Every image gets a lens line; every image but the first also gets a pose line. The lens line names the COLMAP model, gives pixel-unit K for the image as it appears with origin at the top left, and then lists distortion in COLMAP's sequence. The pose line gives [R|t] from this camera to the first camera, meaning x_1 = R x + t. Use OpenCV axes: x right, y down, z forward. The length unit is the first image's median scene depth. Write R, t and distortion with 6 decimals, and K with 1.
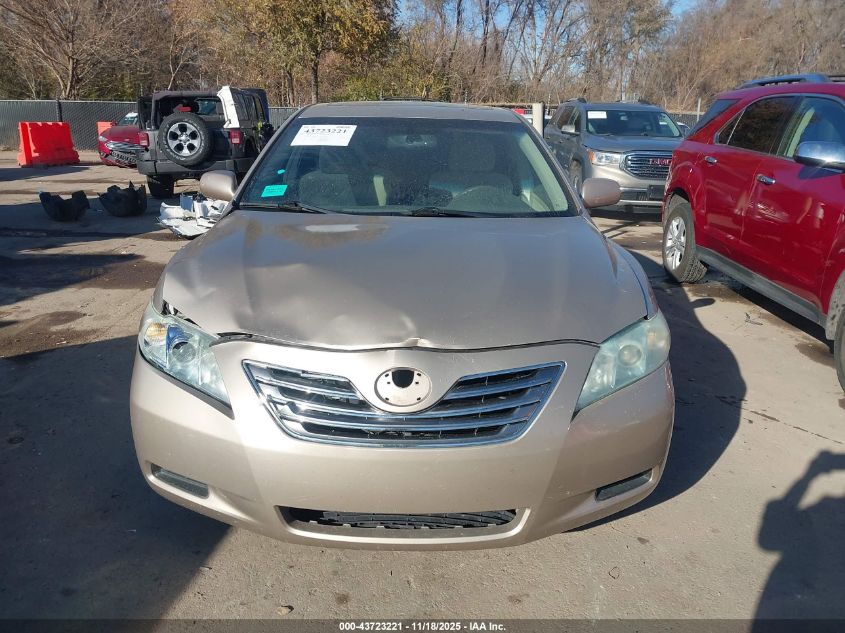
lens RADIAL K [[673.5, 0, 422.5], [0, 673.5, 316.5], [0, 0, 1]] dist [0.004266, 0.001311]
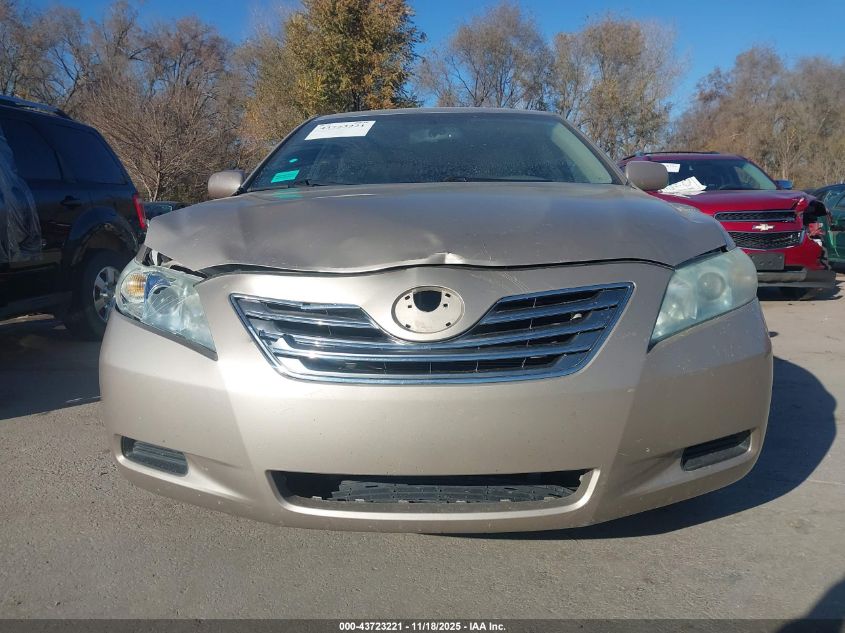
lens RADIAL K [[673.5, 0, 422.5], [0, 673.5, 316.5], [0, 0, 1]] dist [0.004266, 0.001311]
pose [[0.998669, -0.029227, -0.042490, -0.001792], [0.022385, 0.987908, -0.153415, 0.224263], [0.046461, 0.152260, 0.987248, 0.212085]]
